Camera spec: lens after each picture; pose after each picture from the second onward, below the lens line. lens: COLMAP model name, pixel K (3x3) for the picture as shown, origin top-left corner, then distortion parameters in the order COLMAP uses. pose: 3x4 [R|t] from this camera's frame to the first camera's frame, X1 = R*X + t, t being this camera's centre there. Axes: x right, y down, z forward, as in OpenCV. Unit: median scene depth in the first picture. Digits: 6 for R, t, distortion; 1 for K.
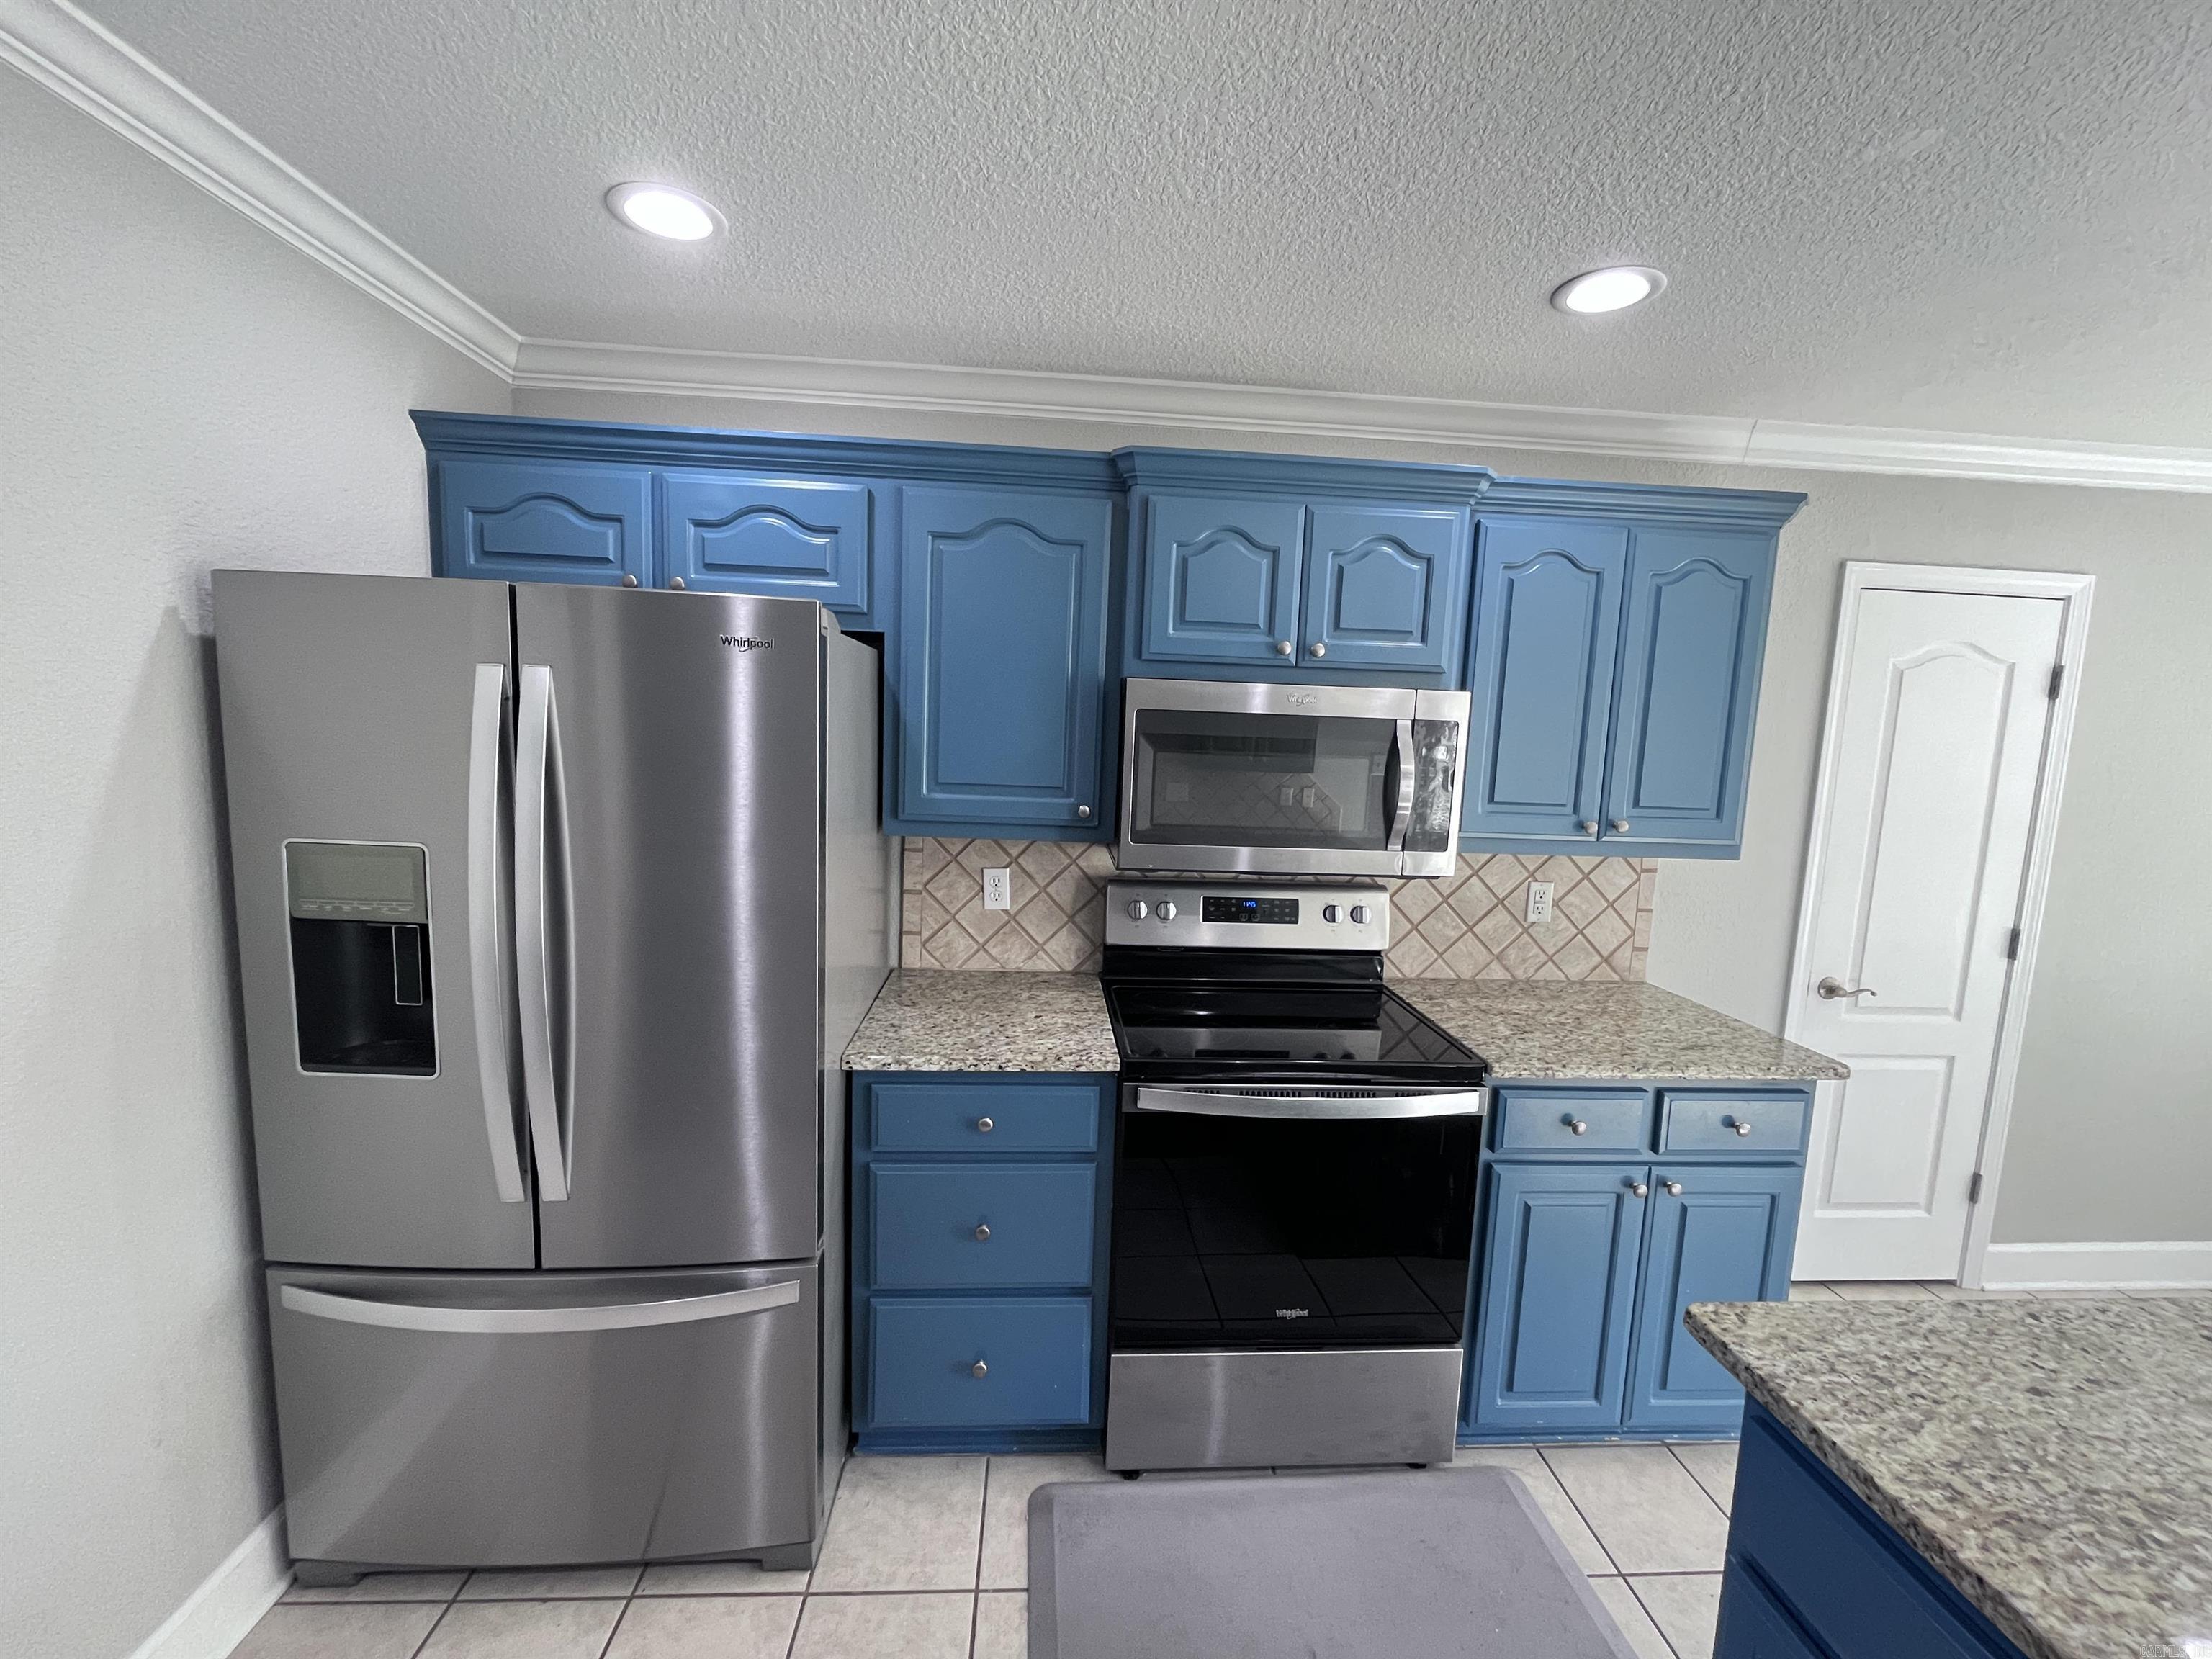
lens RADIAL K [[892.6, 0, 1104.5], [0, 892.6, 831.4], [0, 0, 1]] dist [-0.002224, 0.000088]
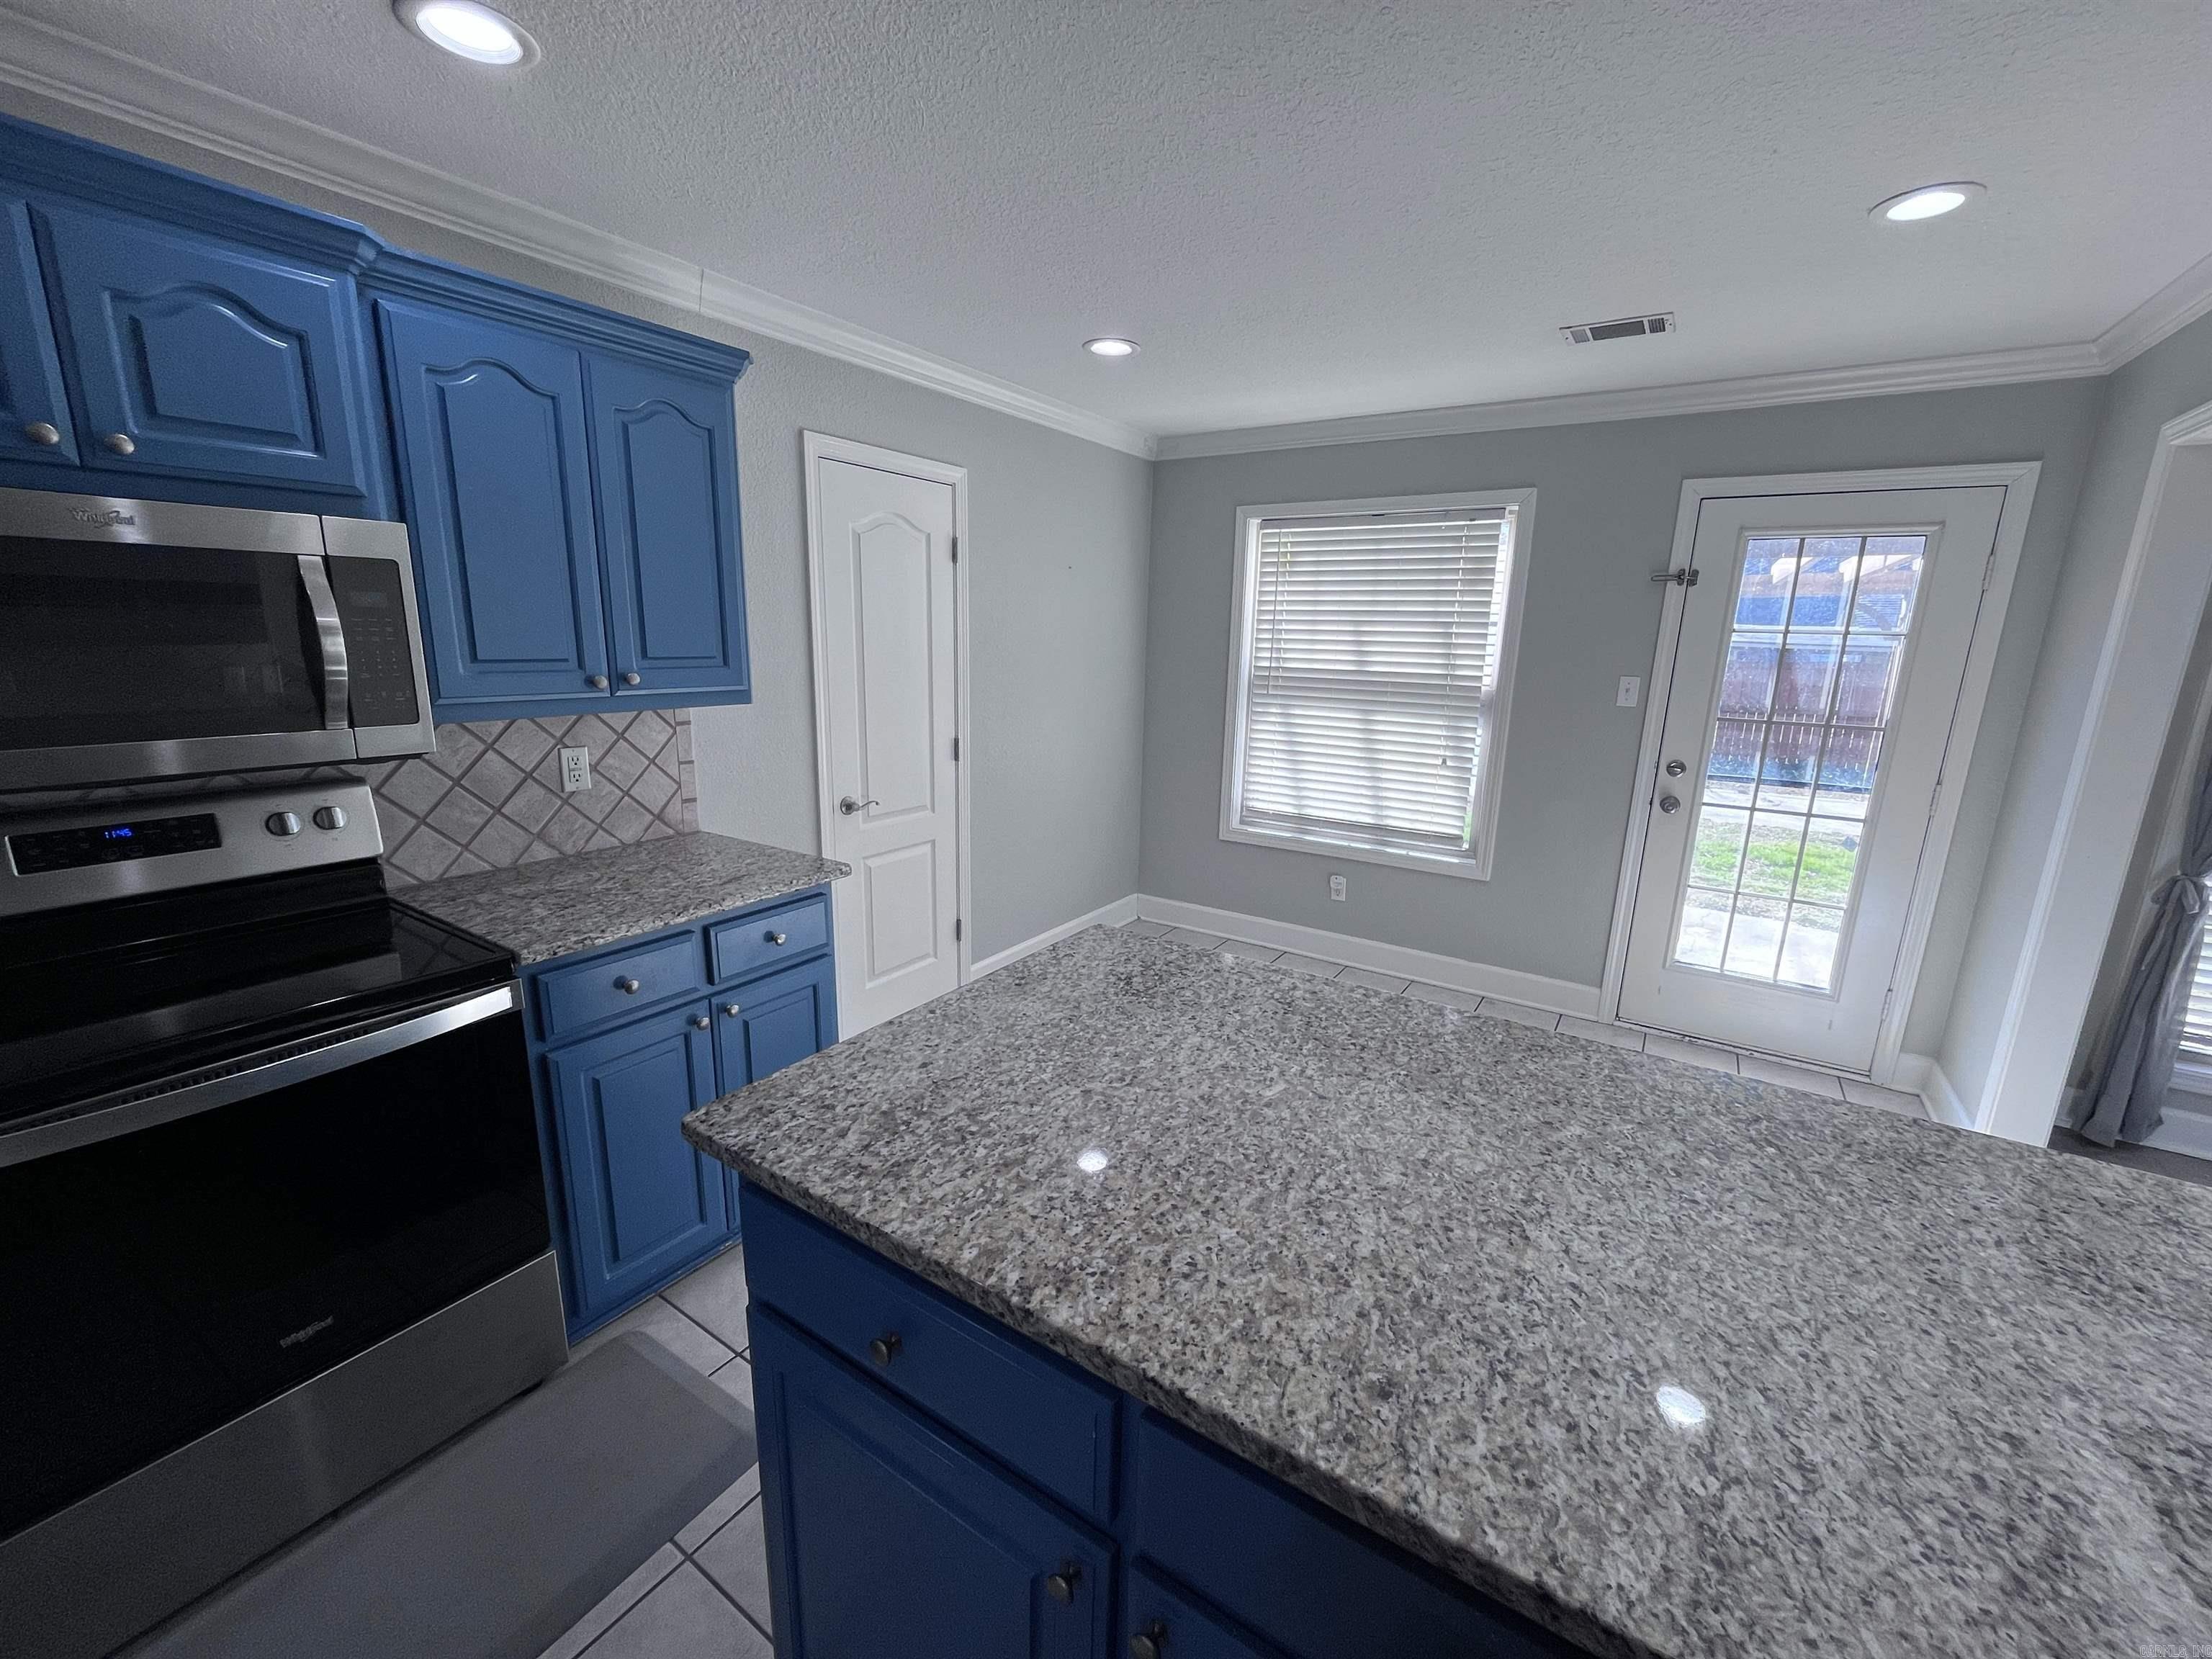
lens RADIAL K [[892.6, 0, 1104.5], [0, 892.6, 831.4], [0, 0, 1]] dist [-0.002224, 0.000088]
pose [[0.603162, -0.199020, 0.772391, 0.102691], [0.089183, 0.979126, 0.182646, 0.025488], [-0.792618, -0.041281, 0.608320, -0.011940]]
